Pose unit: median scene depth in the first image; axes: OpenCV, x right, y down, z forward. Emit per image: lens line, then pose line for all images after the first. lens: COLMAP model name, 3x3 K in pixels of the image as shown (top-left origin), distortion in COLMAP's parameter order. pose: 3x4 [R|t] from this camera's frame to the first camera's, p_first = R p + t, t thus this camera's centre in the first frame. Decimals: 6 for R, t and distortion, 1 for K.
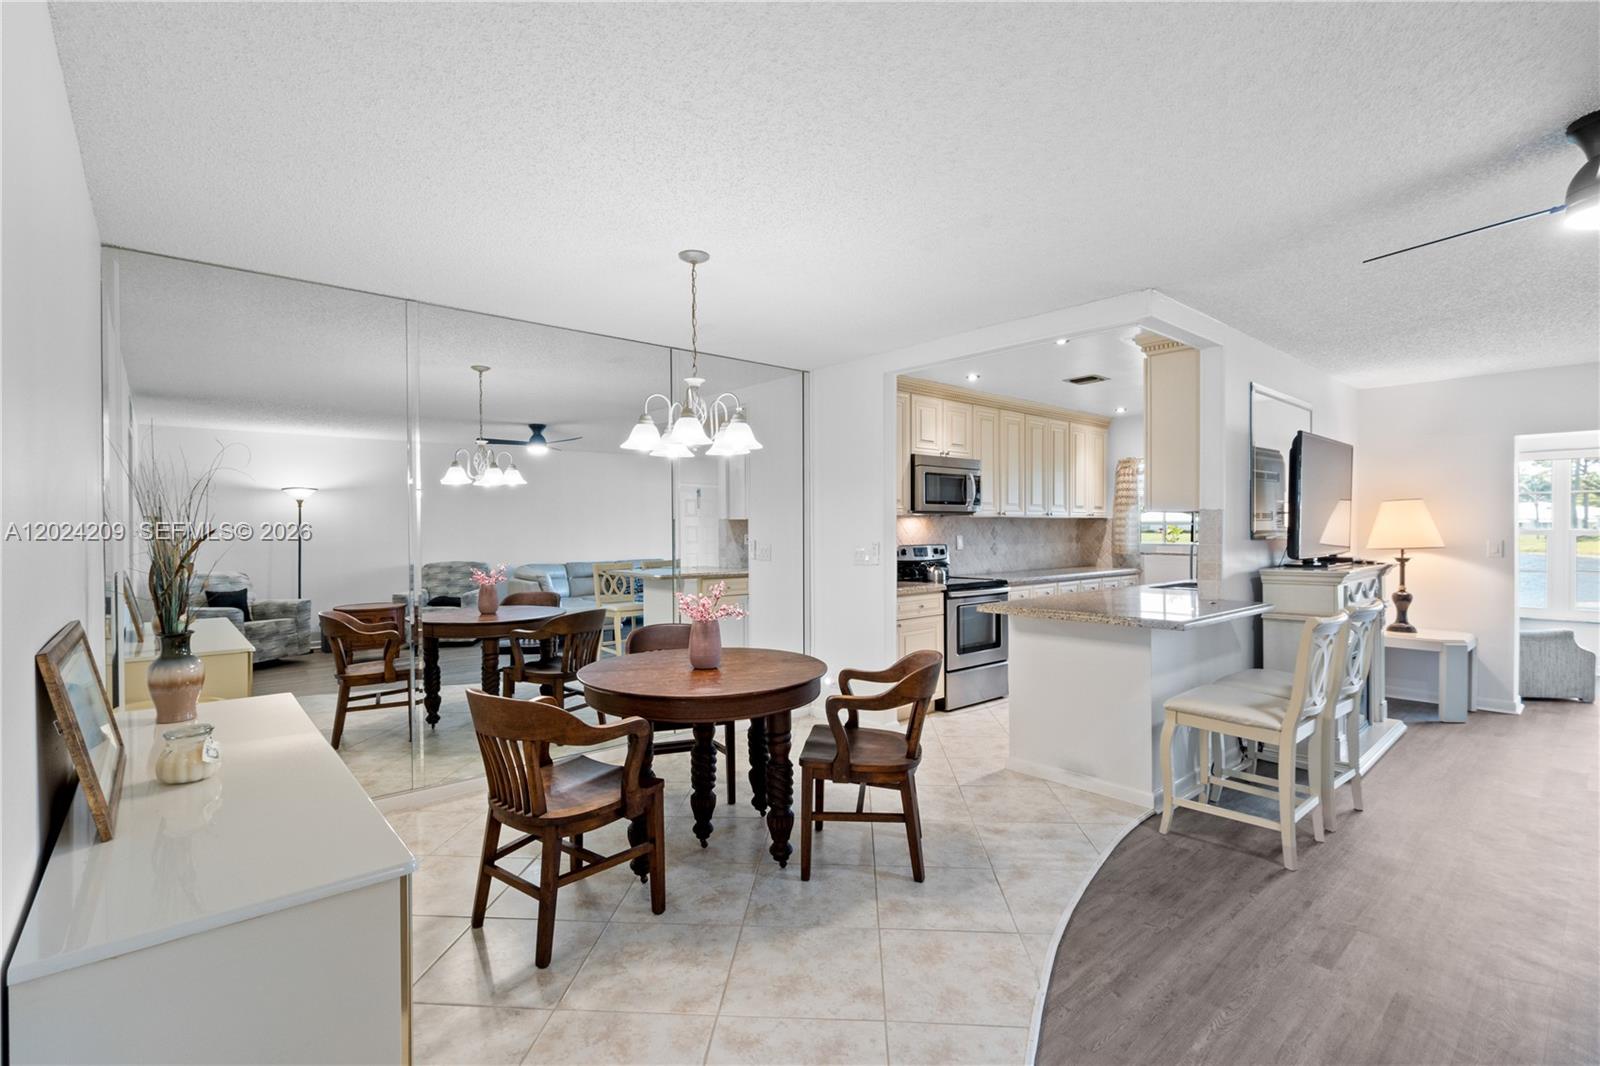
lens RADIAL K [[736.5, 0, 801.1], [0, 736.5, 534.4], [0, 0, 1]] dist [-0.004712, 0.002368]
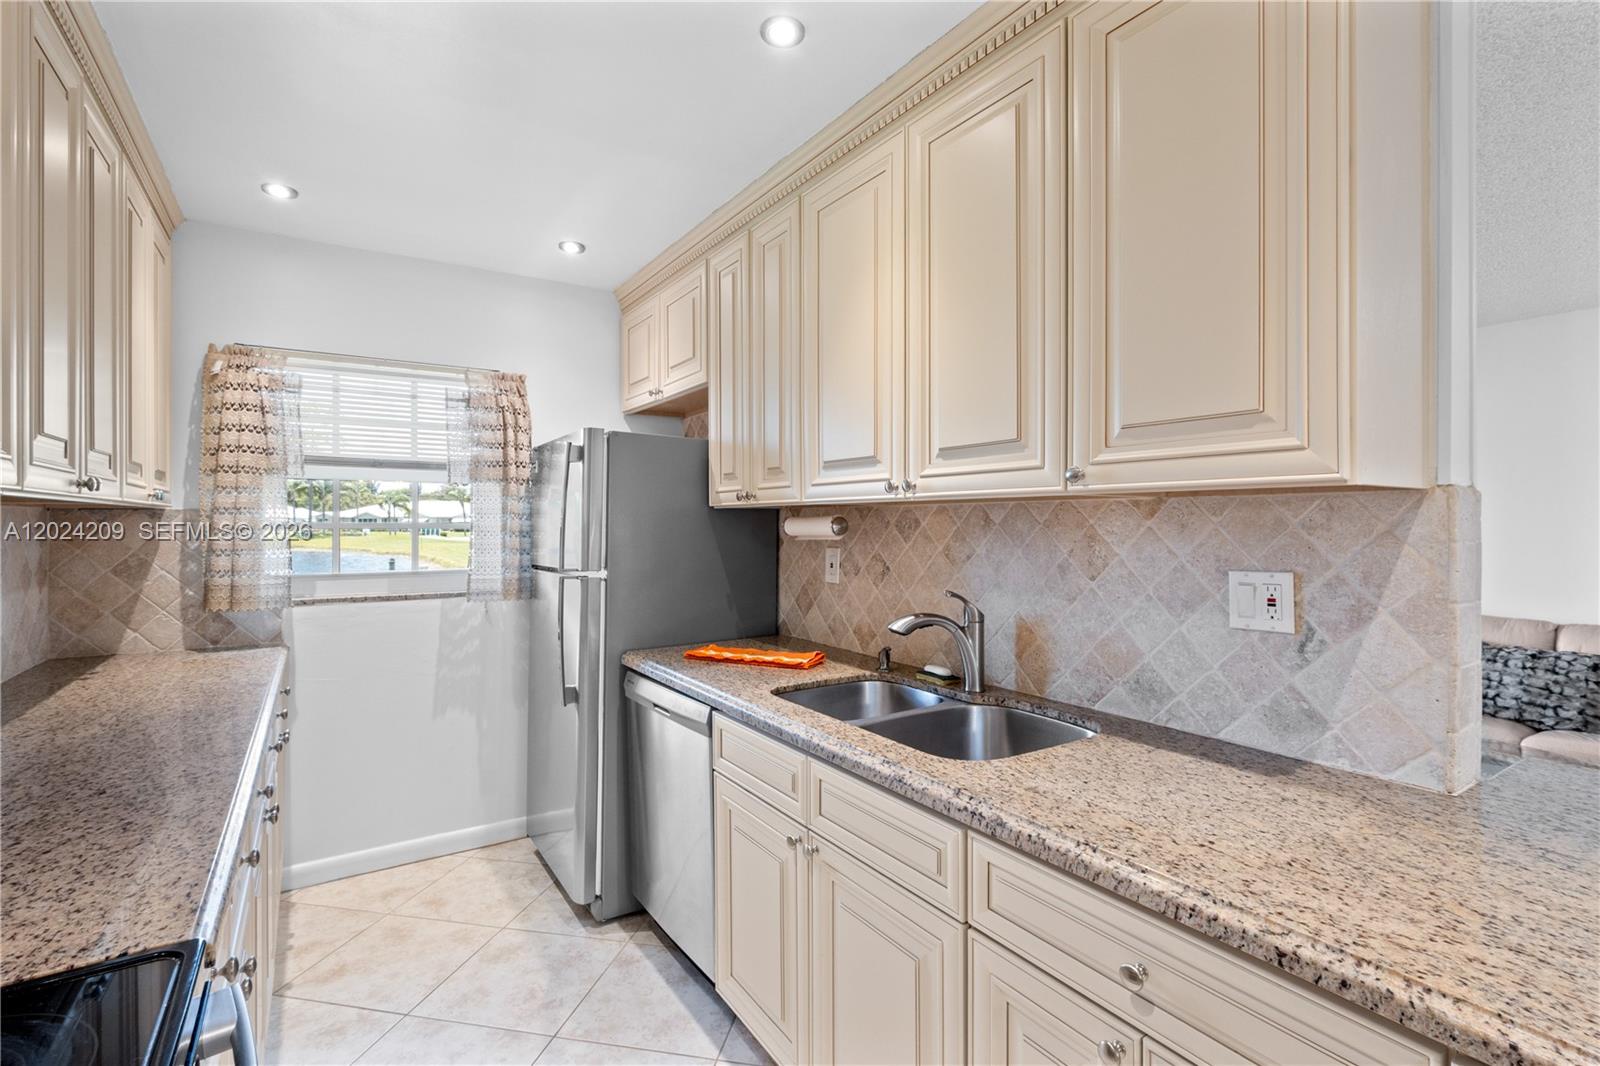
lens RADIAL K [[736.5, 0, 803.1], [0, 736.5, 525.8], [0, 0, 1]] dist [-0.004712, 0.002368]
pose [[0.136049, -0.001394, 0.990701, 0.181100], [0.010086, 0.999949, 0.000022, -0.016246], [-0.990651, 0.009989, 0.136056, 0.987818]]
